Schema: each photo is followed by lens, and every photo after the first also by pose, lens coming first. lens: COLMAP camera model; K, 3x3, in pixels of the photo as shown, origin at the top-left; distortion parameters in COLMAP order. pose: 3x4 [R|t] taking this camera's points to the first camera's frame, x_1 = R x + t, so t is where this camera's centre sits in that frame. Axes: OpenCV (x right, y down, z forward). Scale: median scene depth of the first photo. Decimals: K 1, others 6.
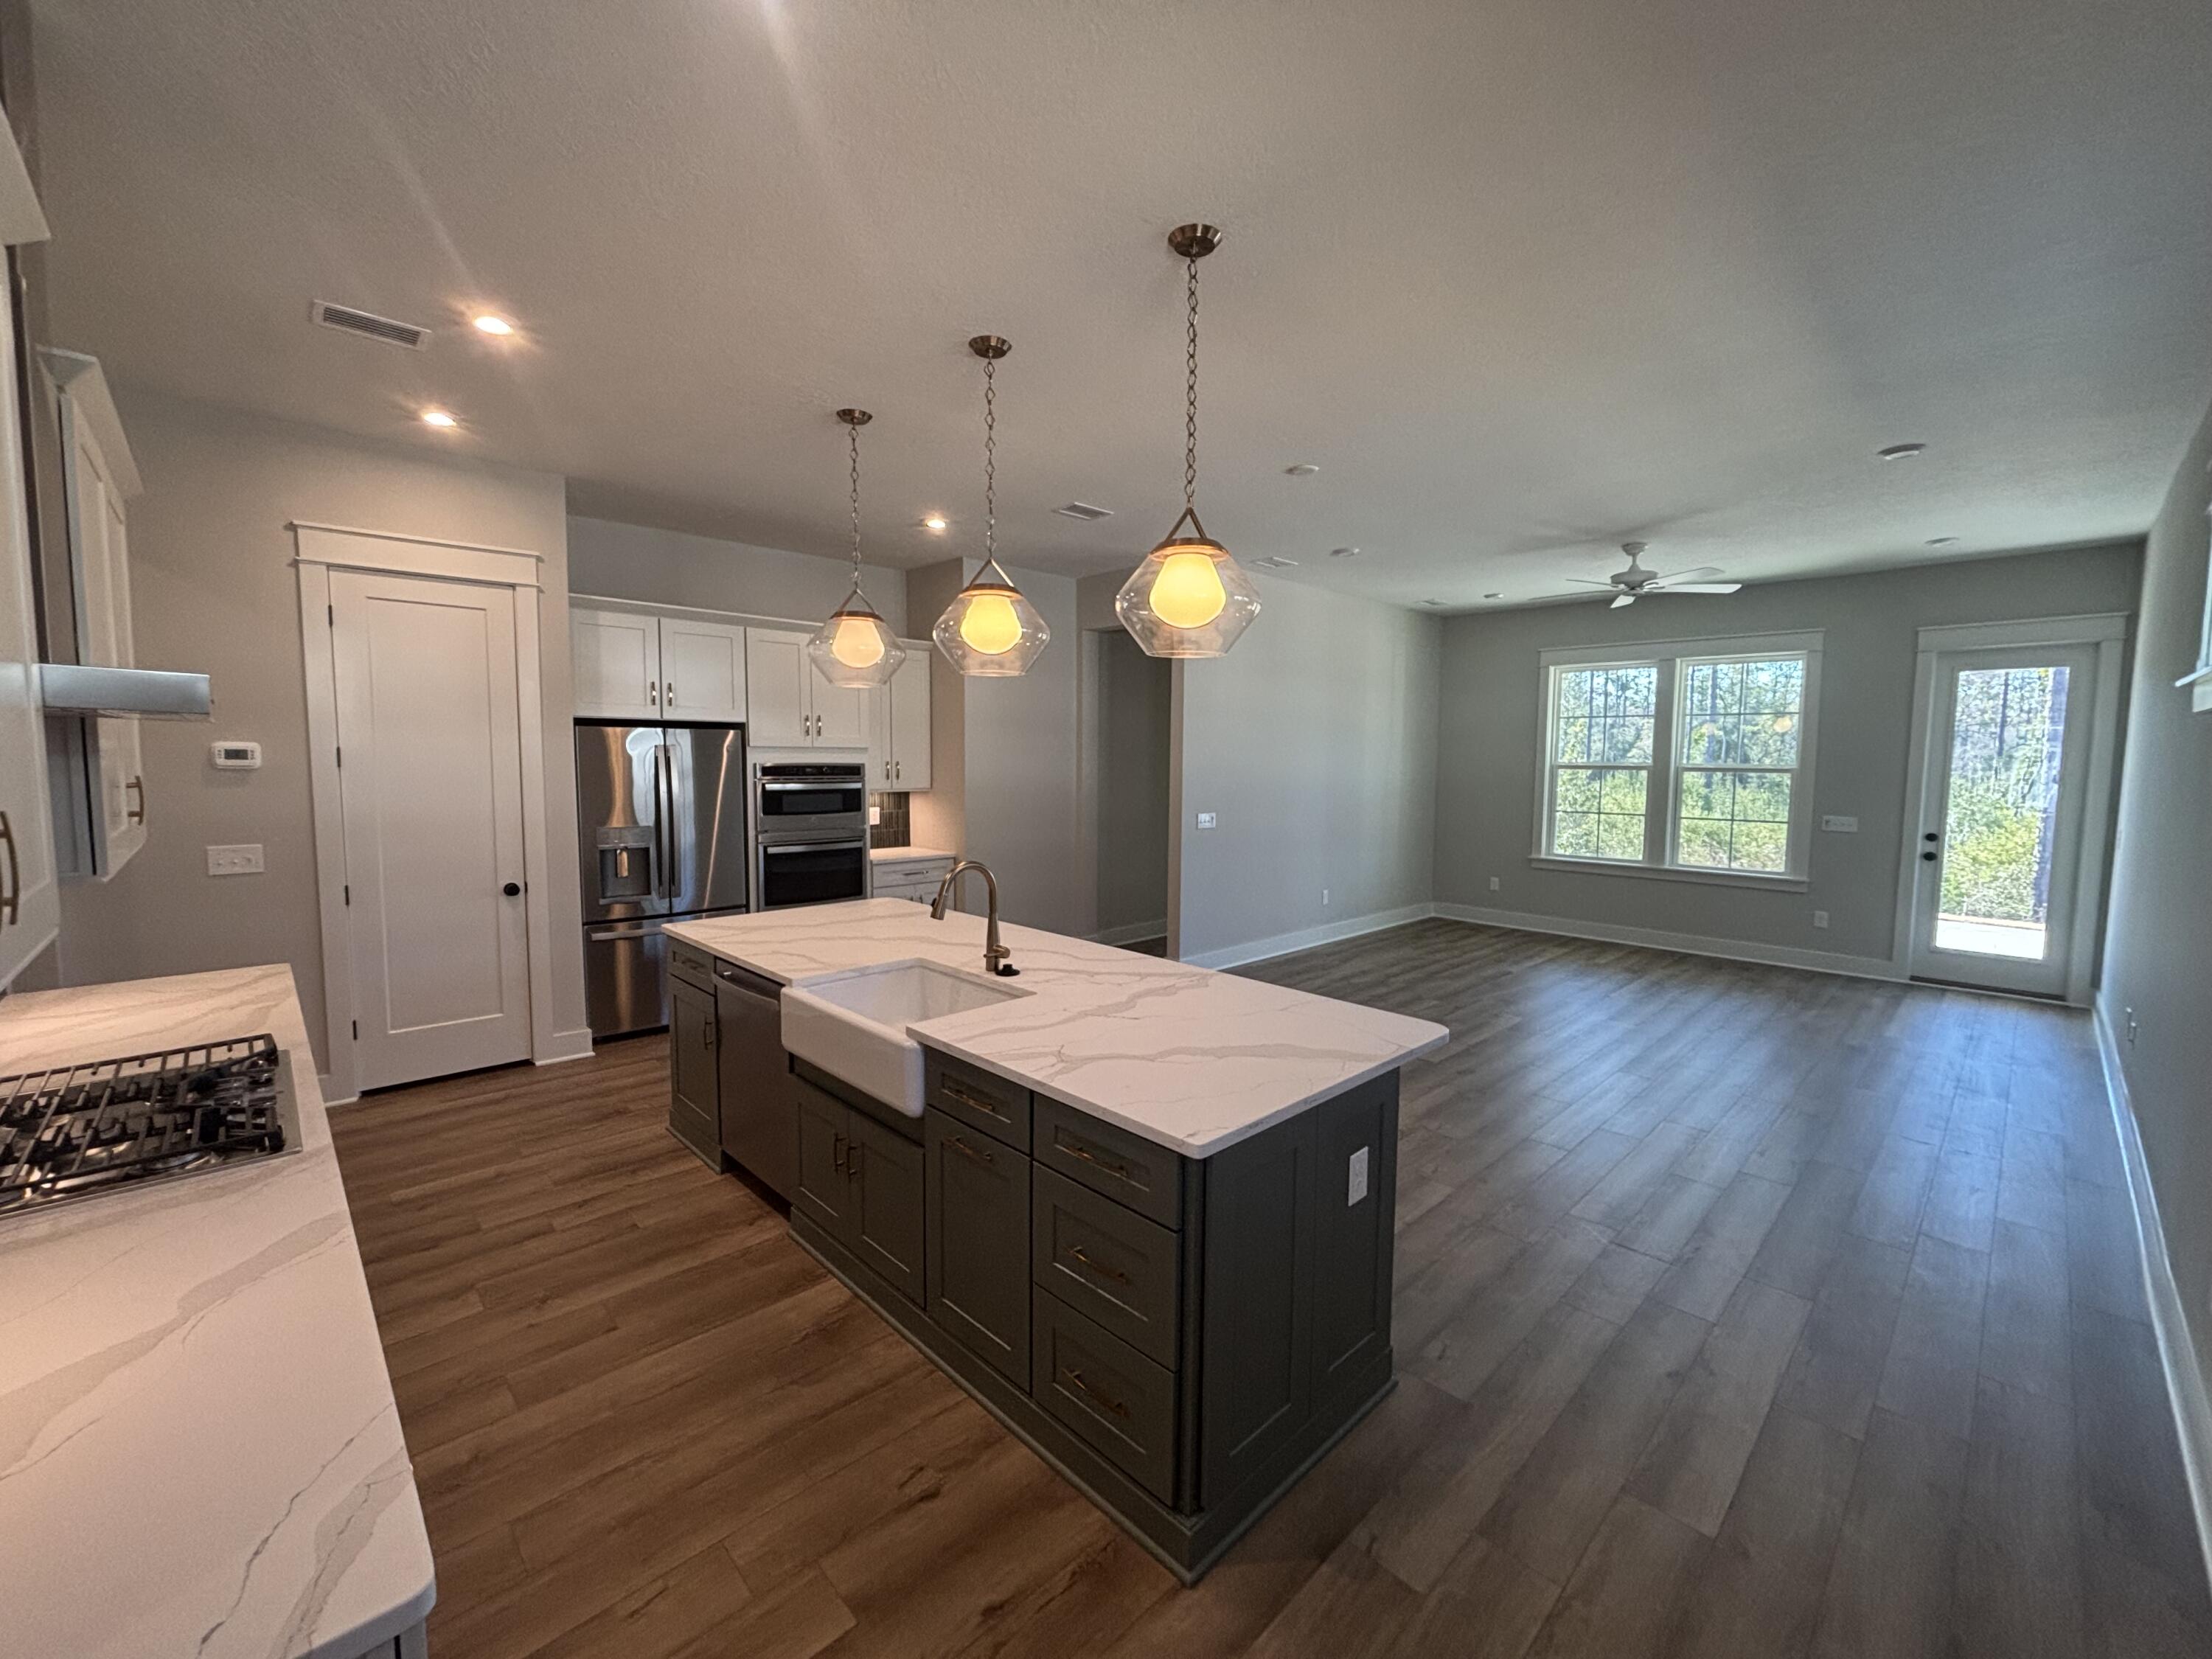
lens RADIAL K [[881.0, 0, 1100.5], [0, 881.0, 830.1], [0, 0, 1]] dist [-0.001481, 0.000104]
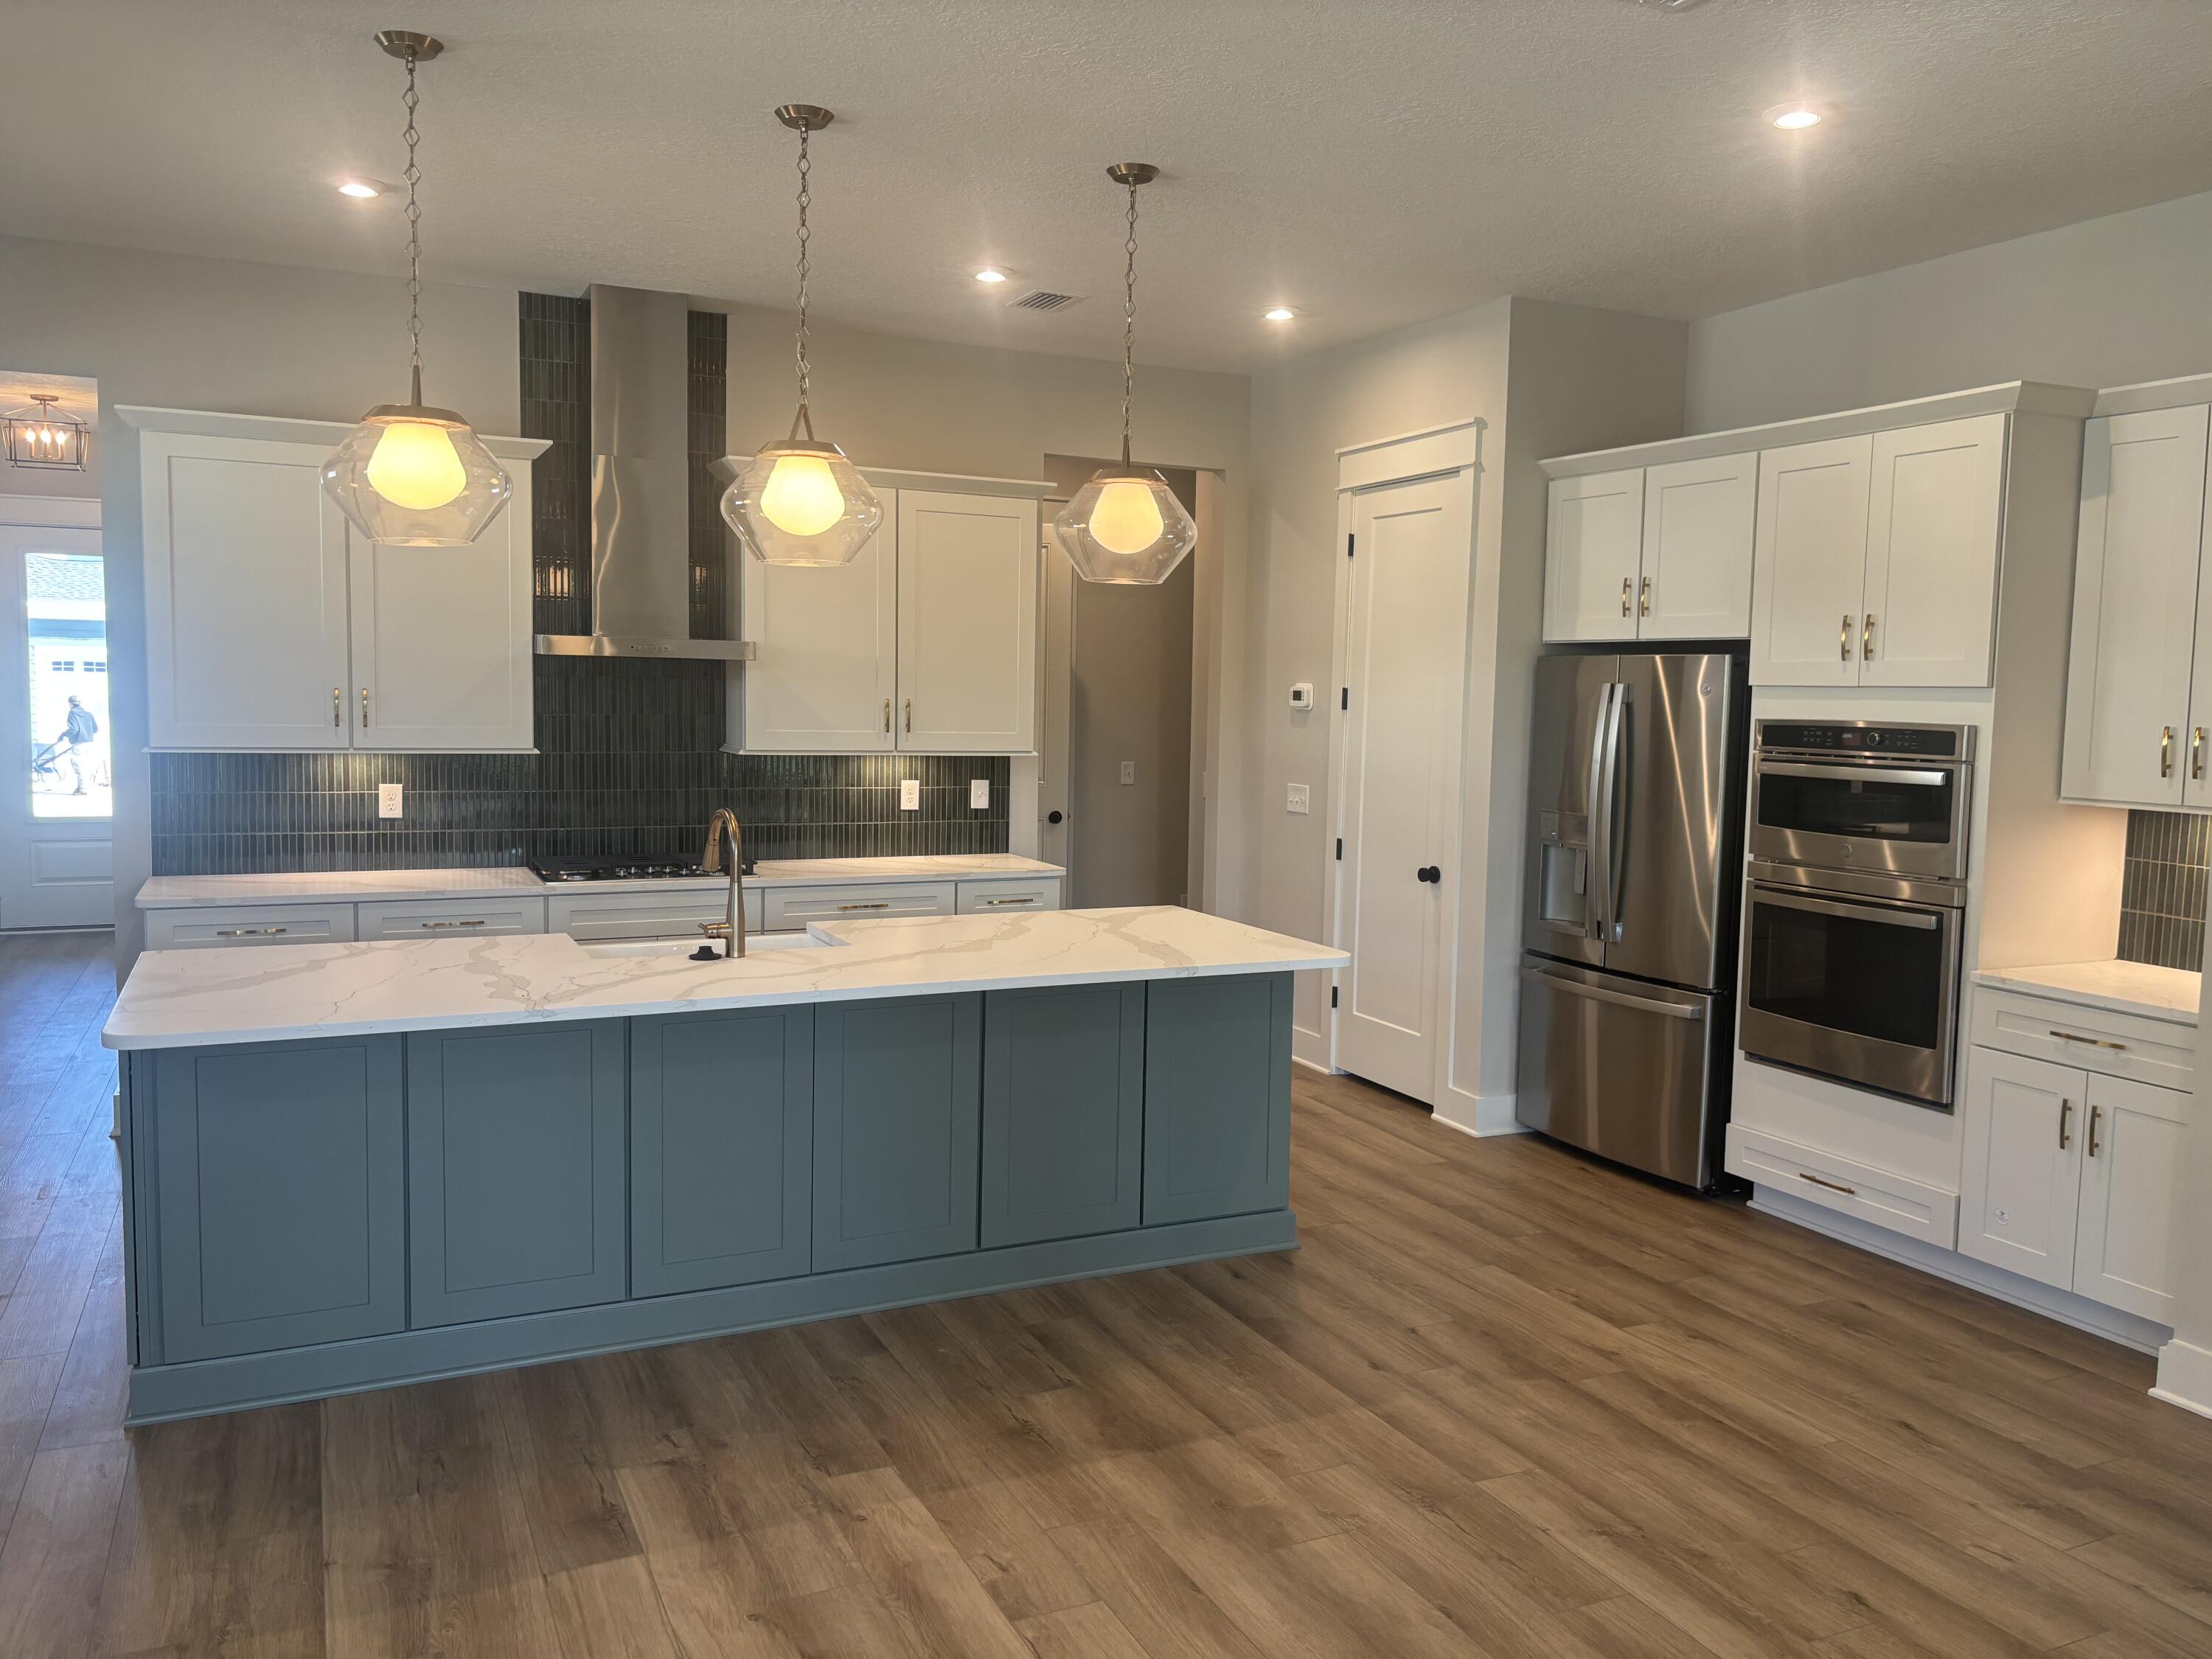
lens RADIAL K [[1685.4, 0, 1092.8], [0, 1685.4, 830.8], [0, 0, 1]] dist [0.083076, -0.000485]
pose [[-0.305451, 0.067159, -0.949836, 0.896276], [-0.104395, 0.989135, 0.103509, -0.100357], [0.946468, 0.130775, -0.295121, 1.275621]]
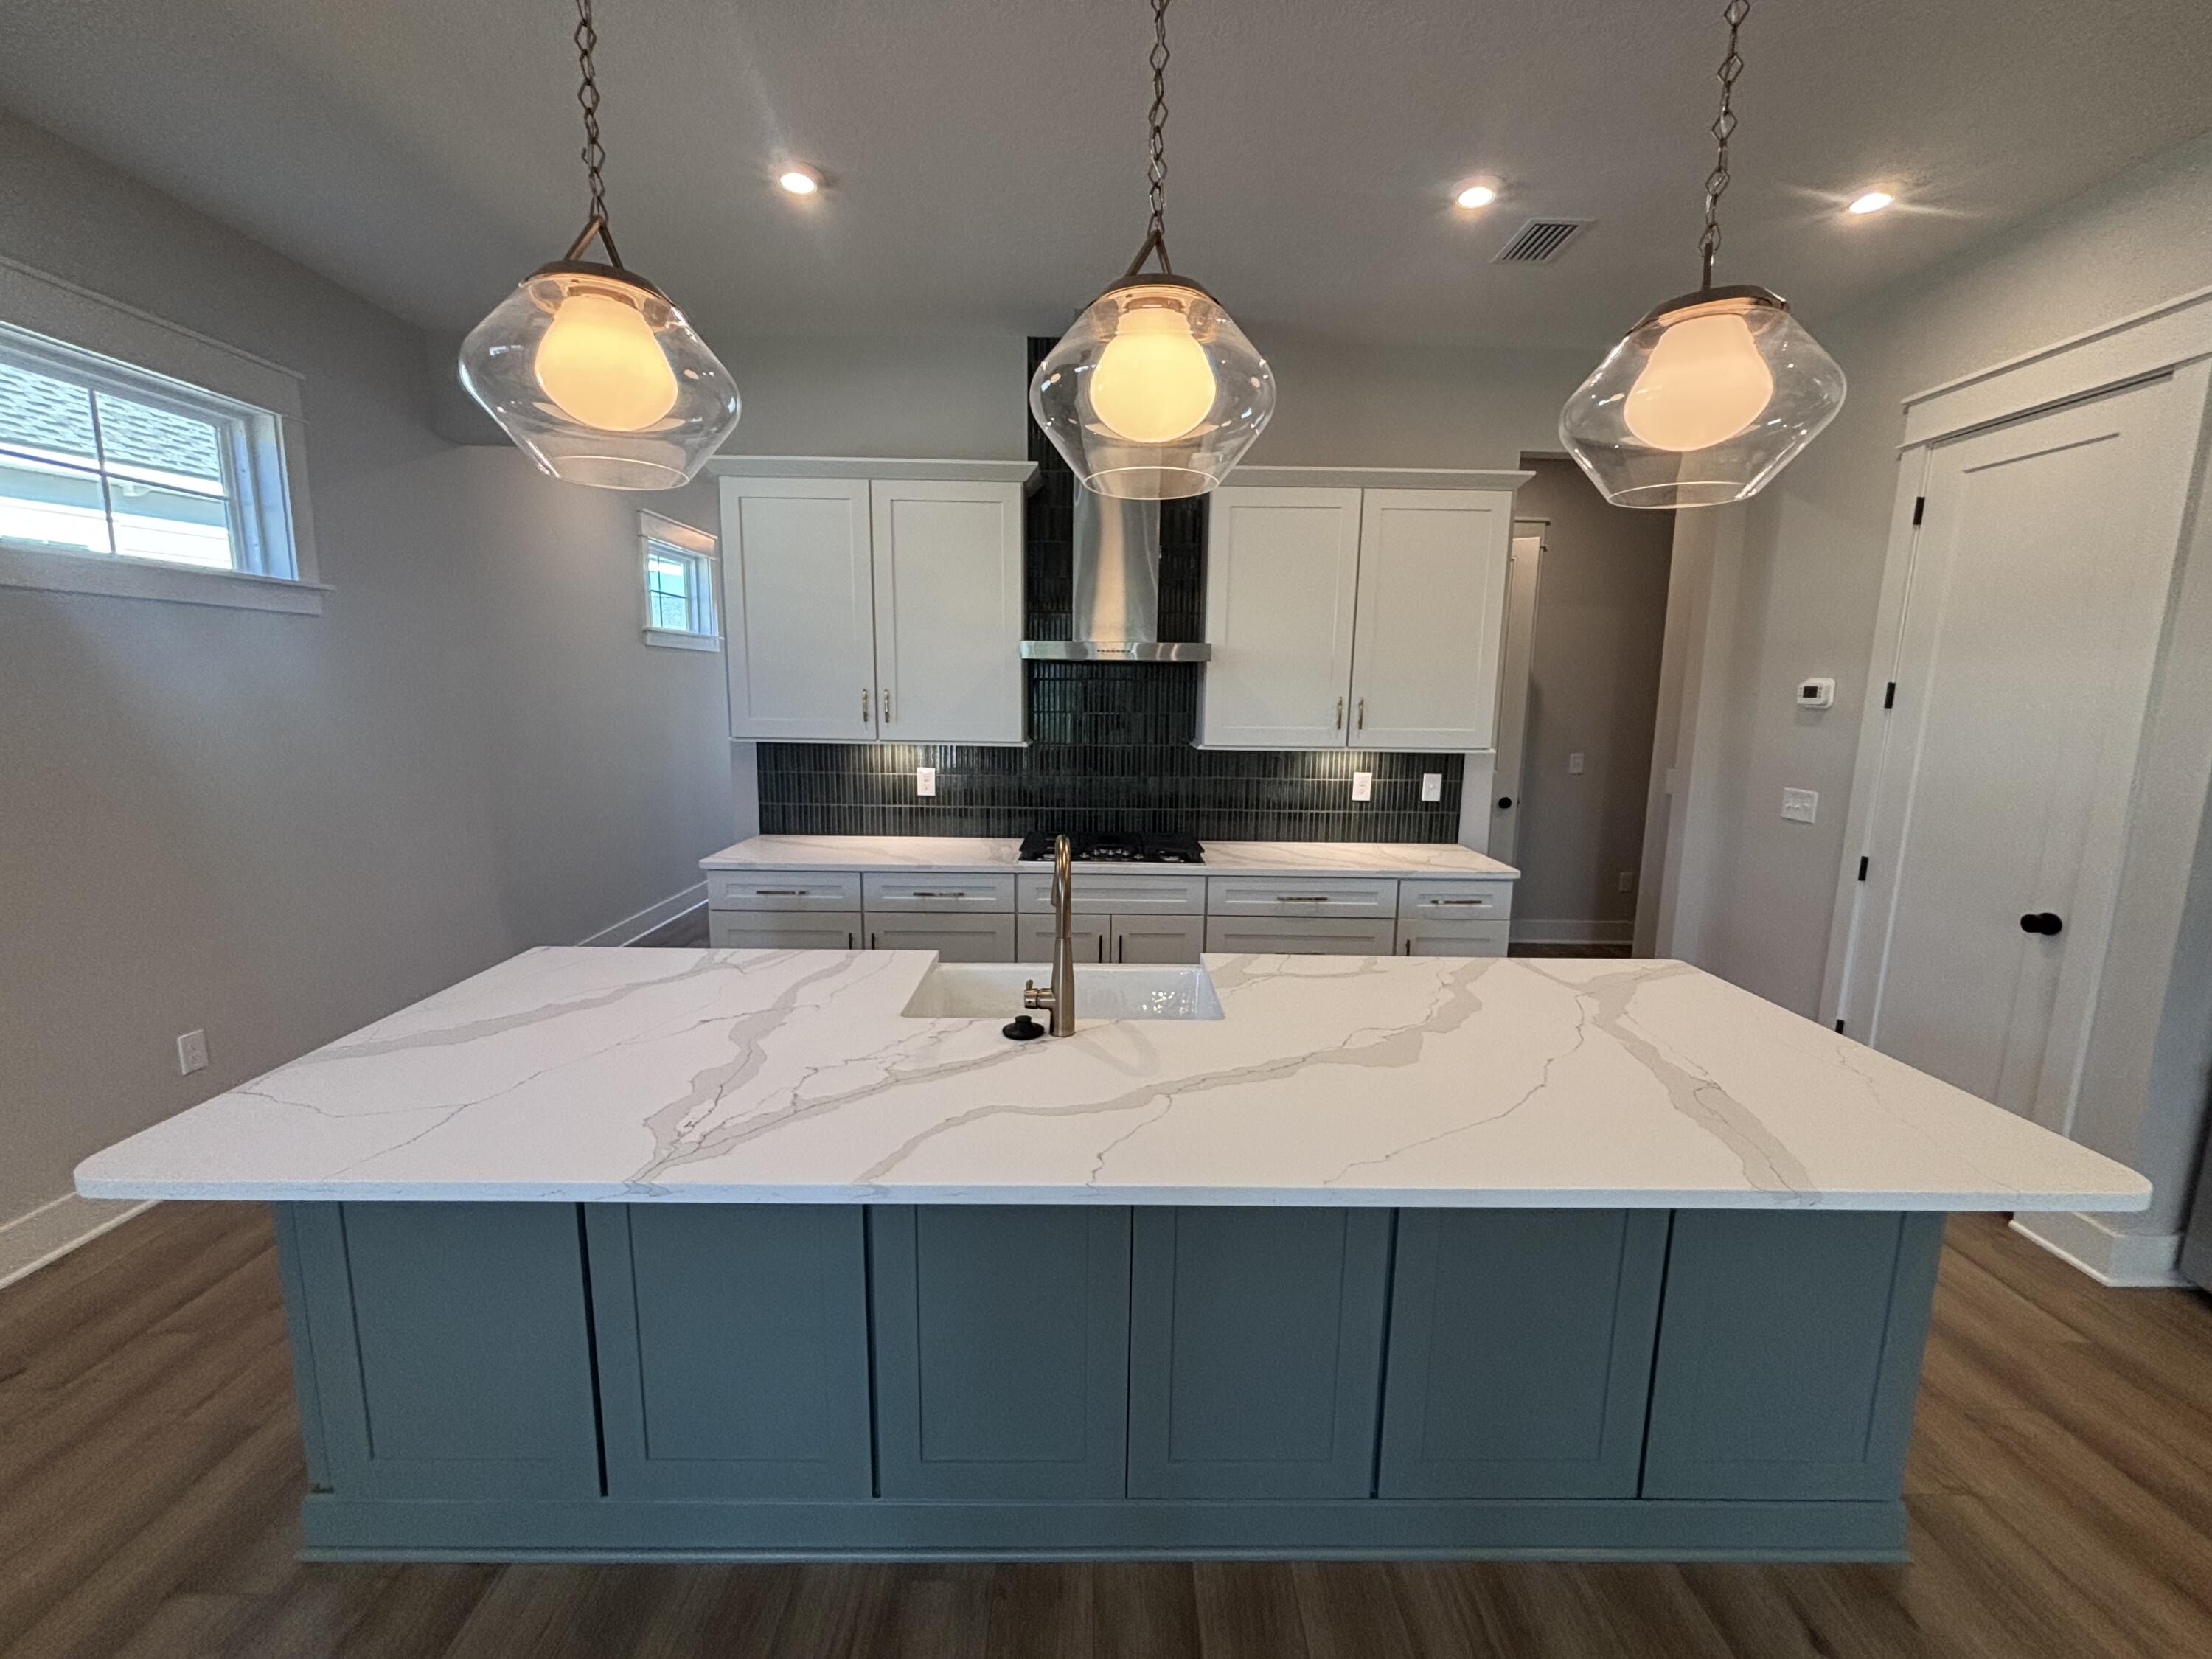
lens RADIAL K [[881.0, 0, 1100.5], [0, 881.0, 830.1], [0, 0, 1]] dist [-0.001481, 0.000104]
pose [[-0.679533, 0.098987, -0.726936, 0.198830], [-0.082253, 0.974329, 0.209564, -0.071348], [0.729019, 0.202198, -0.653947, 1.011487]]
